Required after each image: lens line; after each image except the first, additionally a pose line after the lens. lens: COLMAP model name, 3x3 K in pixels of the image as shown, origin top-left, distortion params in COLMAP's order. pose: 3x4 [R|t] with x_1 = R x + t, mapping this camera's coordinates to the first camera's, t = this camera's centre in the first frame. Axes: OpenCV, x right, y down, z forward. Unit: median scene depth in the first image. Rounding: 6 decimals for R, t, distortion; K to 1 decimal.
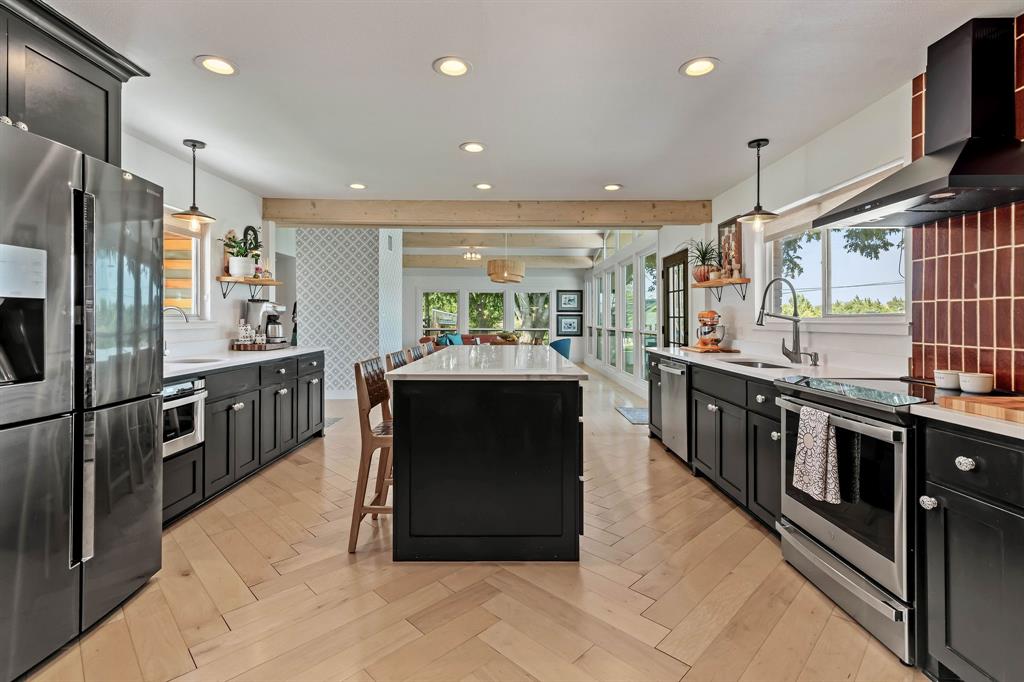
lens RADIAL K [[475.1, 0, 513.7], [0, 475.1, 321.3], [0, 0, 1]] dist [-0.000934, -0.000337]
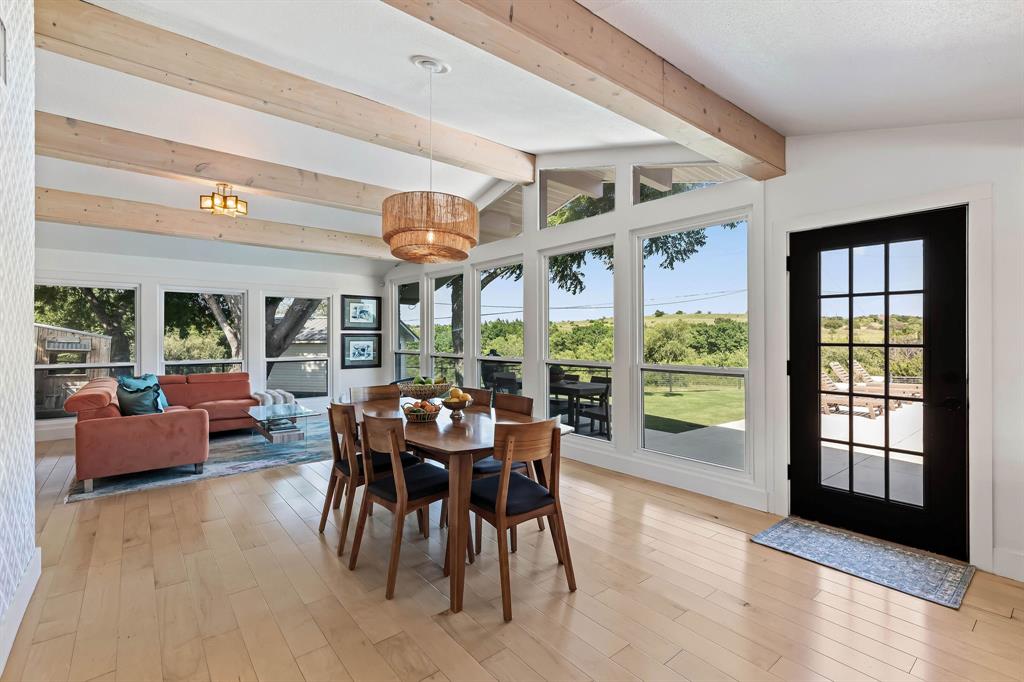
lens RADIAL K [[463.9, 0, 512.9], [0, 463.9, 336.0], [0, 0, 1]] dist [-0.000200, -0.000091]
pose [[0.779947, -0.004151, 0.625832, -0.358718], [0.001535, 0.999988, 0.004720, -0.044538], [-0.625844, -0.002720, 0.779944, 1.206036]]
